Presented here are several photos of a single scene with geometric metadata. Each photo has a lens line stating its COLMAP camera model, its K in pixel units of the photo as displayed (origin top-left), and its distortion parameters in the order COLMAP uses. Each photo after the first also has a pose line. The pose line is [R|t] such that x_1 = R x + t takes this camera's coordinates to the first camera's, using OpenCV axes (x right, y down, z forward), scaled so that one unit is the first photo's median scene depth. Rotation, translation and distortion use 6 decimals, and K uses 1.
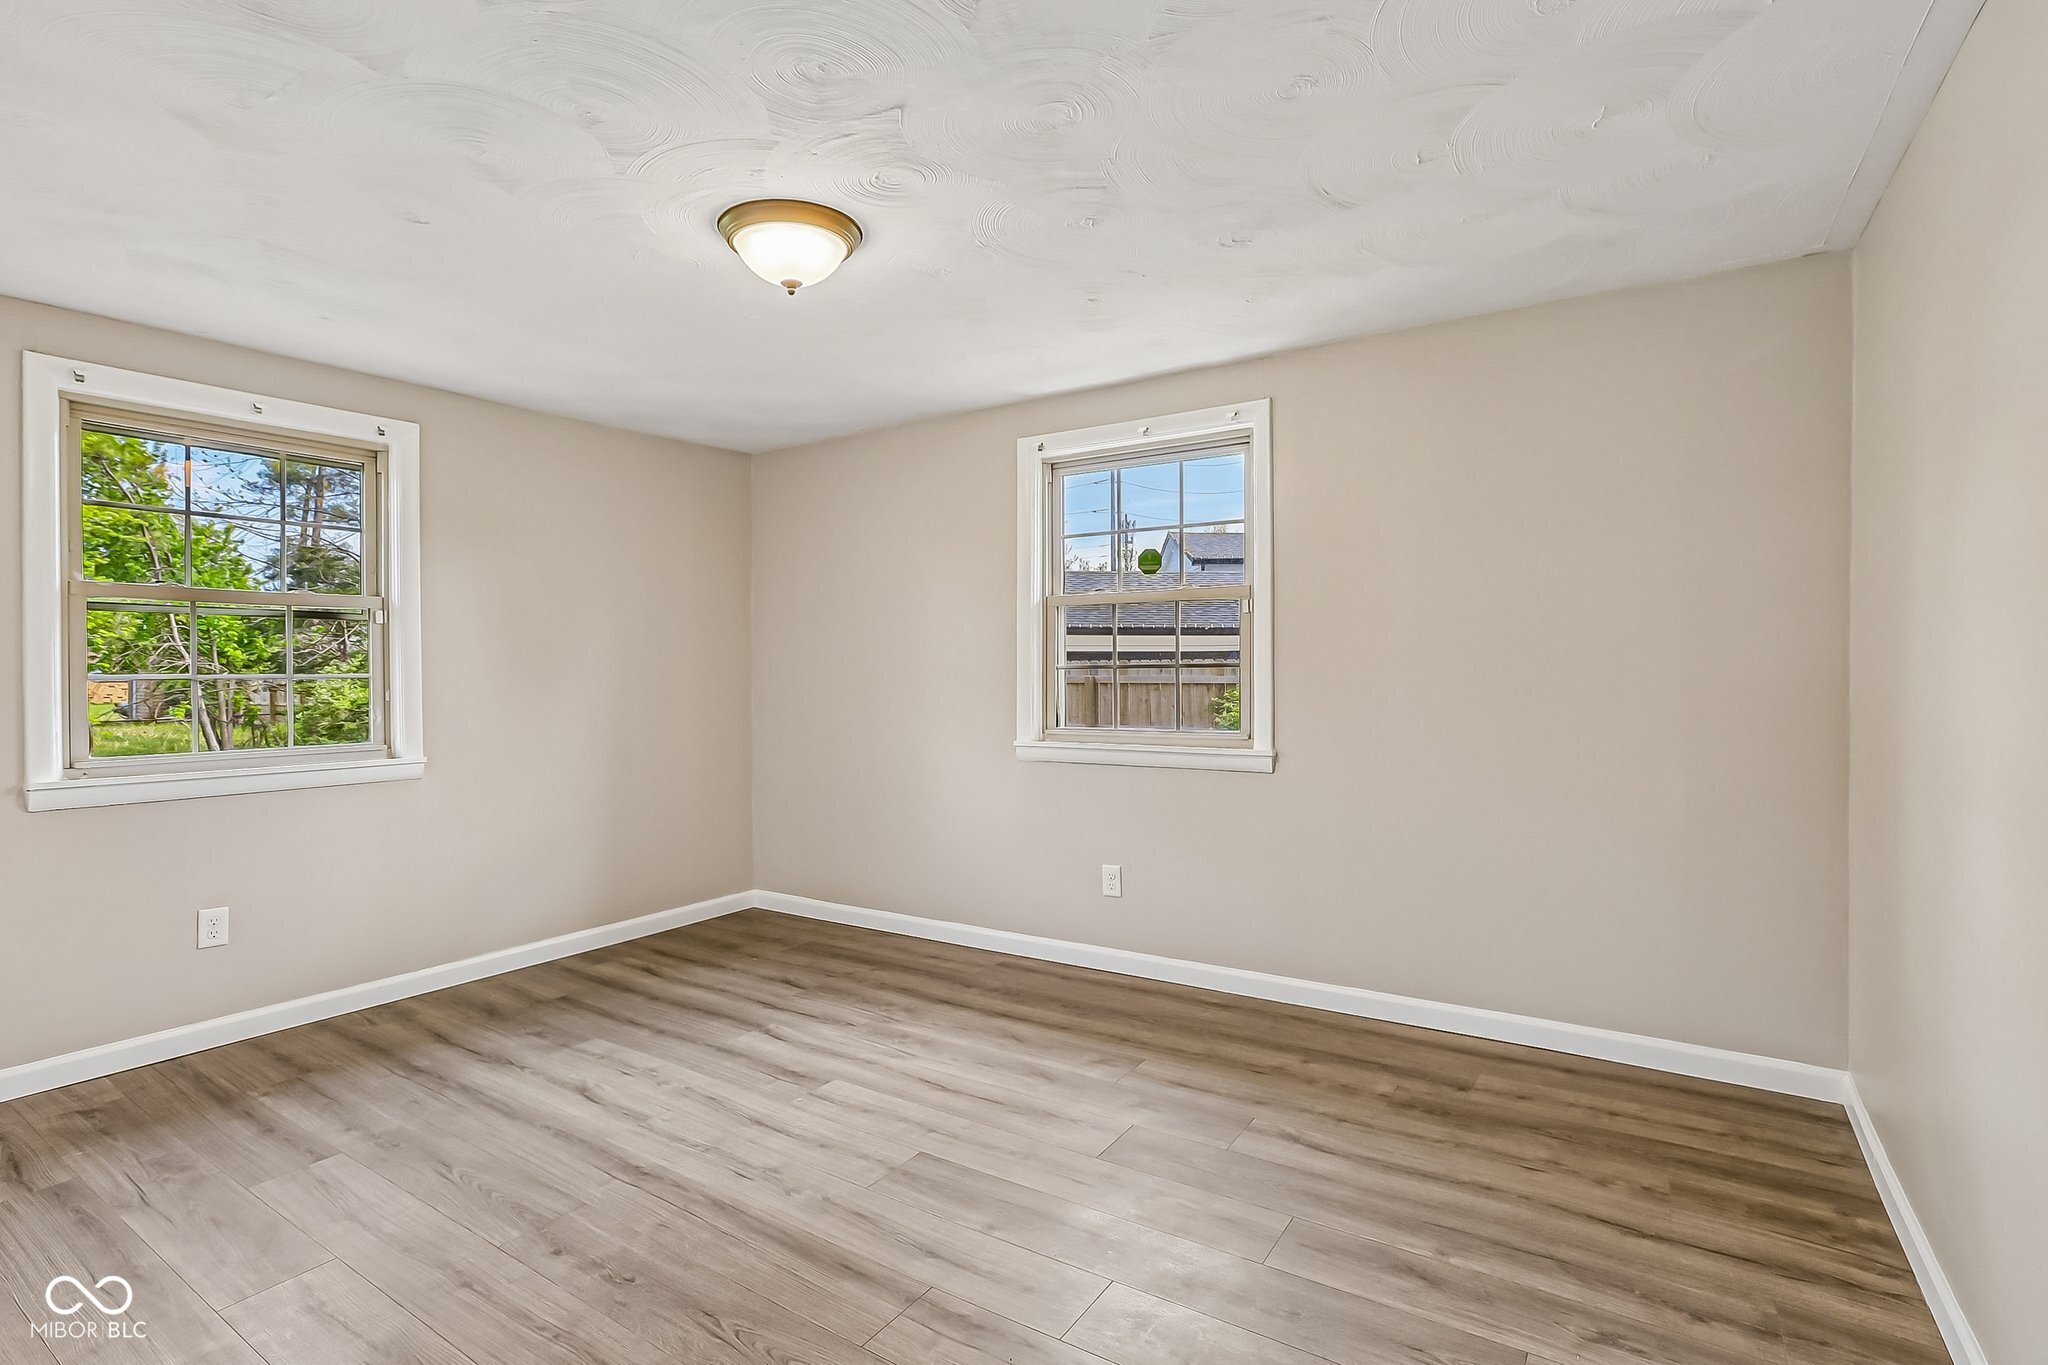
lens RADIAL K [[965.7, 0, 1024.0], [0, 965.7, 682.5], [0, 0, 1]] dist [-0.001829, 0.000292]
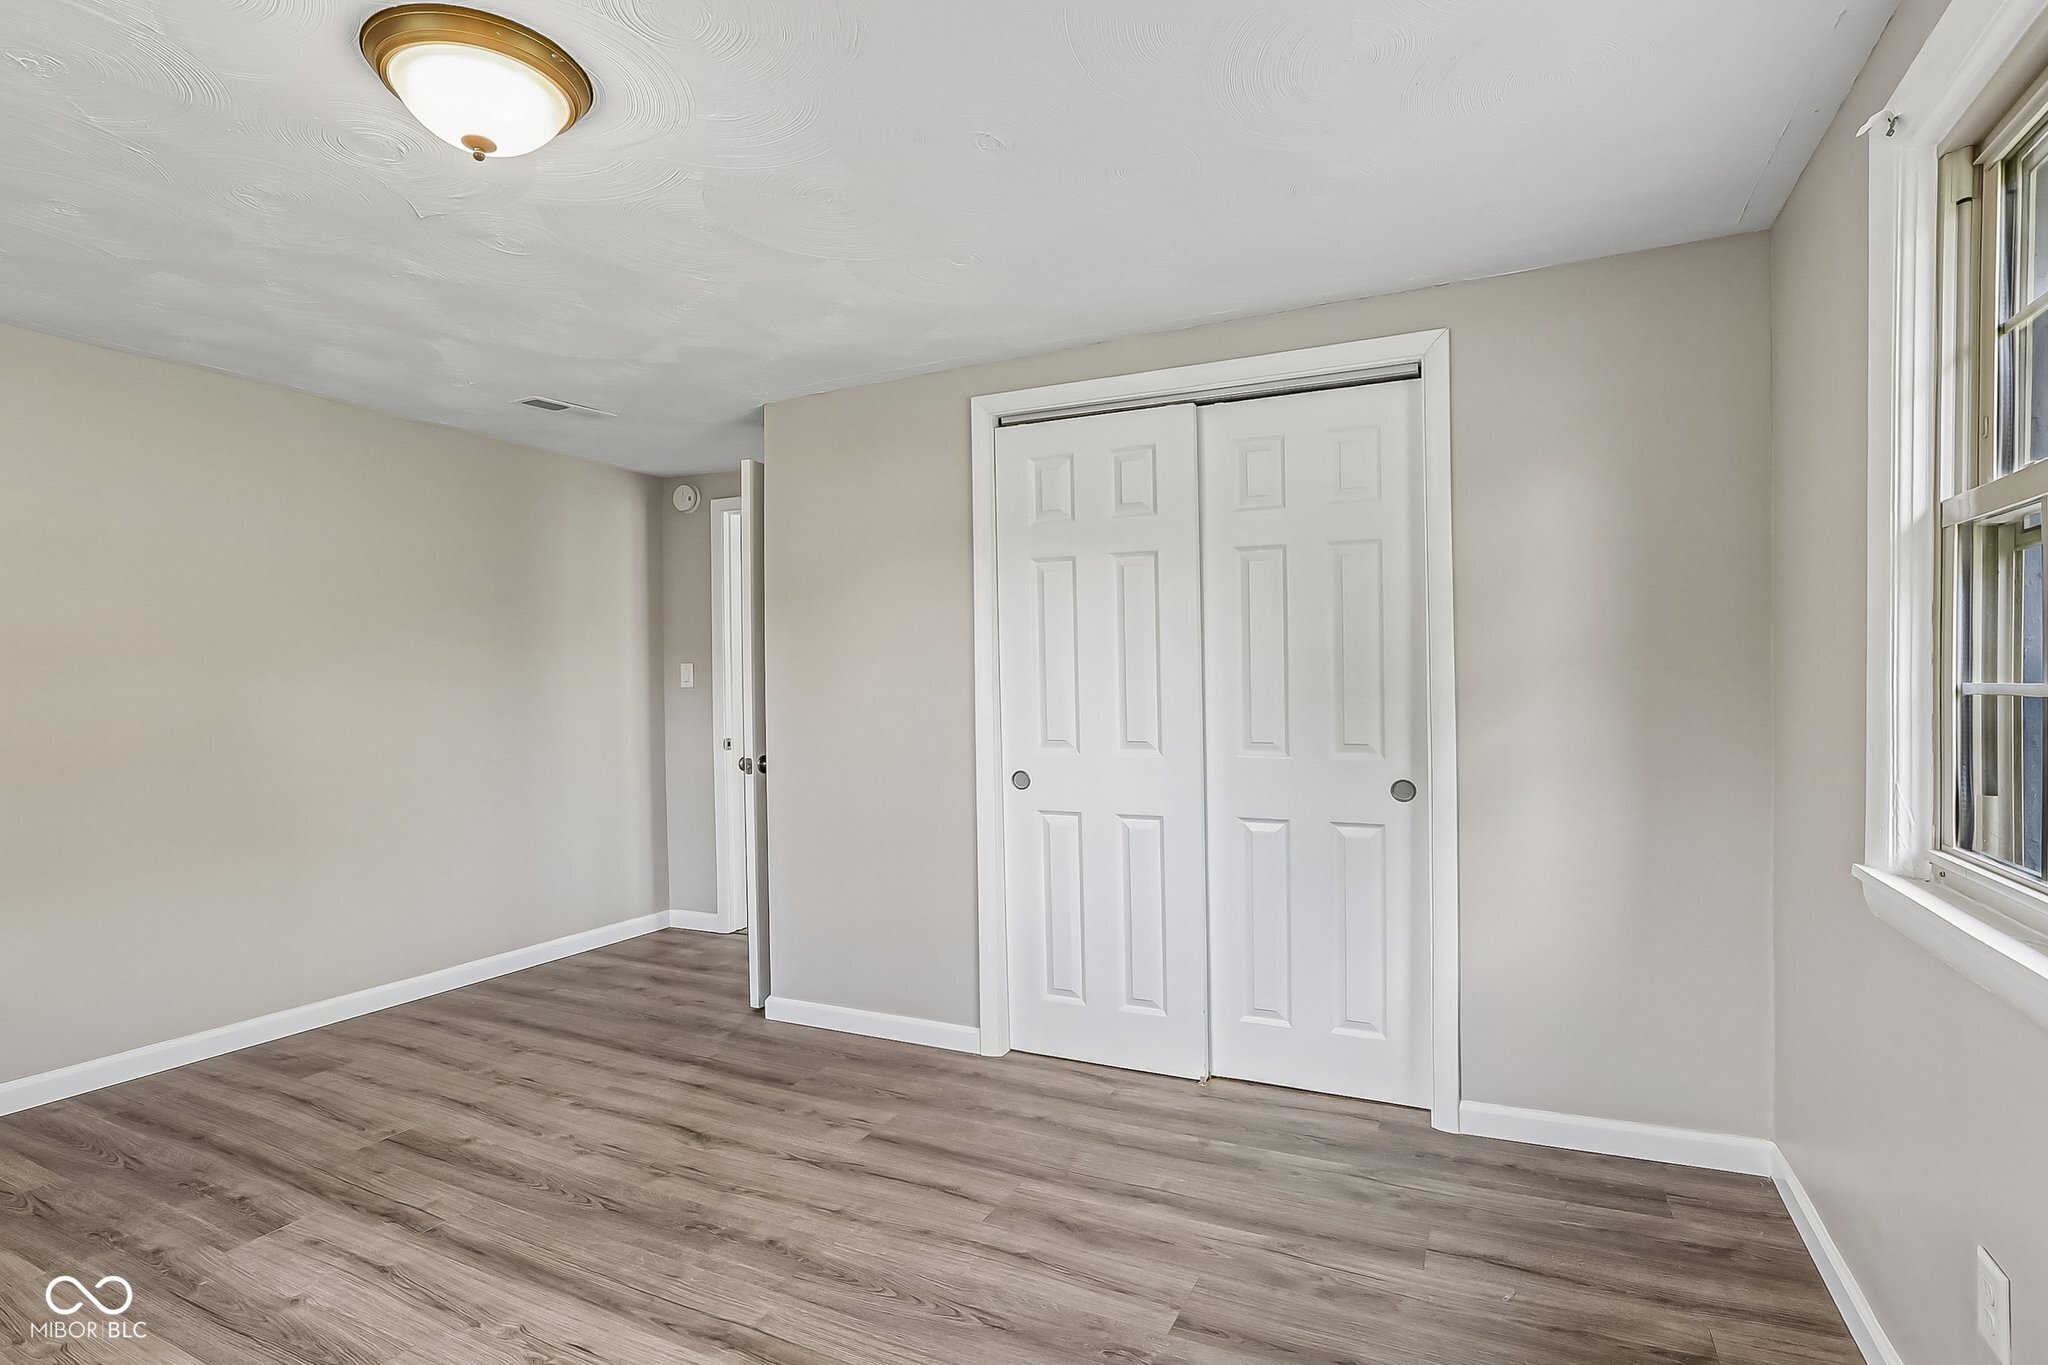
lens RADIAL K [[965.7, 0, 1024.0], [0, 965.7, 682.5], [0, 0, 1]] dist [-0.001829, 0.000292]
pose [[-0.990526, 0.022377, -0.135487, -0.592111], [0.021551, 0.999739, 0.007565, -0.007702], [0.135621, 0.004574, -0.990750, 1.950966]]
